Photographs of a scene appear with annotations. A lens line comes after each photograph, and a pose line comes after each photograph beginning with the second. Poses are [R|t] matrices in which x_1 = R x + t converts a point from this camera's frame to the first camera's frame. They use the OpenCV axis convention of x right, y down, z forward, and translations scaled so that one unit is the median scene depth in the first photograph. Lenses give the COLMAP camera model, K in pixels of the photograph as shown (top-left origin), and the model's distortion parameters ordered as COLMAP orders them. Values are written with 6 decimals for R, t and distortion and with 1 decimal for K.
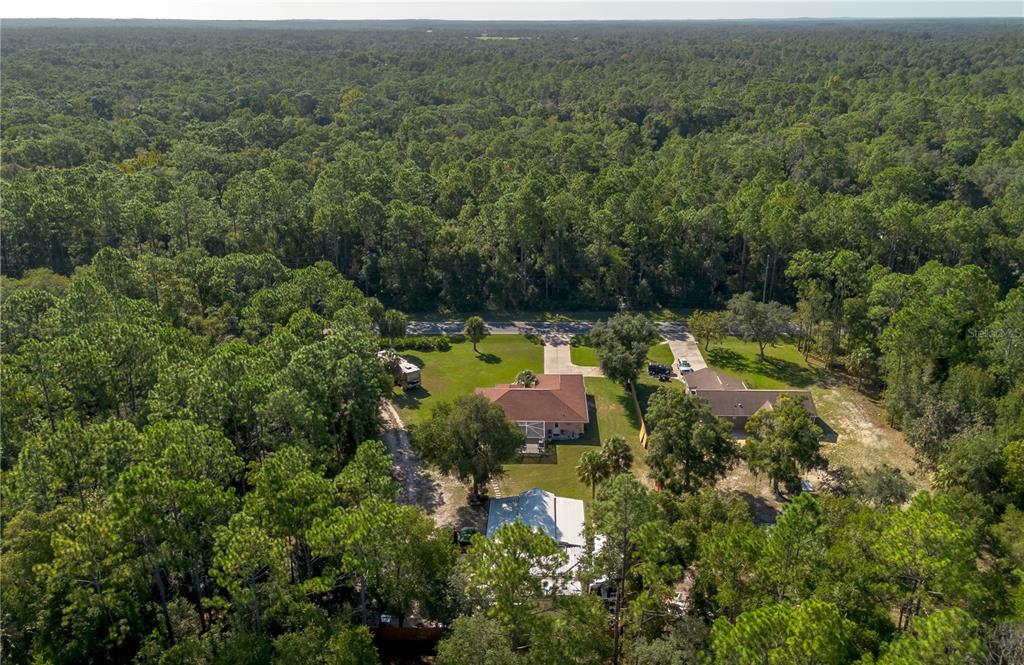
lens RADIAL K [[819.6, 0, 504.2], [0, 819.6, 331.1], [0, 0, 1]] dist [0.035896, -0.028724]
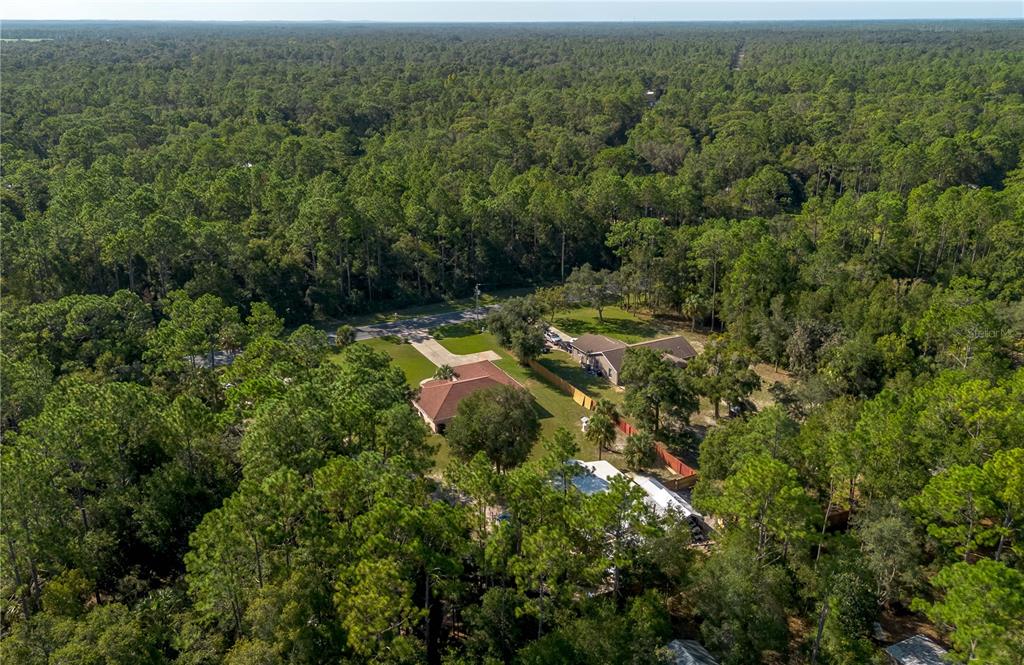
lens RADIAL K [[819.6, 0, 512.9], [0, 819.6, 332.1], [0, 0, 1]] dist [0.035896, -0.028724]
pose [[0.859584, -0.165031, 0.483612, -0.315725], [0.163471, 0.985487, 0.045738, -0.021044], [-0.484142, 0.039740, 0.874087, 0.056522]]
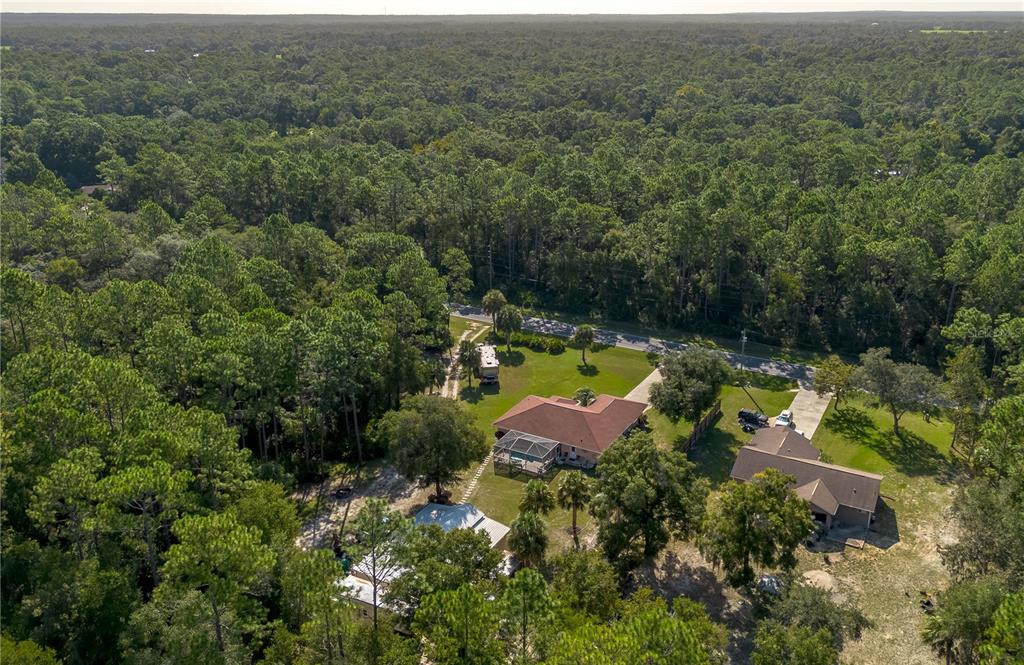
lens RADIAL K [[819.6, 0, 511.3], [0, 819.6, 334.9], [0, 0, 1]] dist [0.035896, -0.028724]
pose [[0.886864, 0.165556, -0.431351, 0.284589], [-0.161292, 0.985799, 0.046741, -0.034119], [0.432964, 0.028121, 0.900973, 0.093206]]
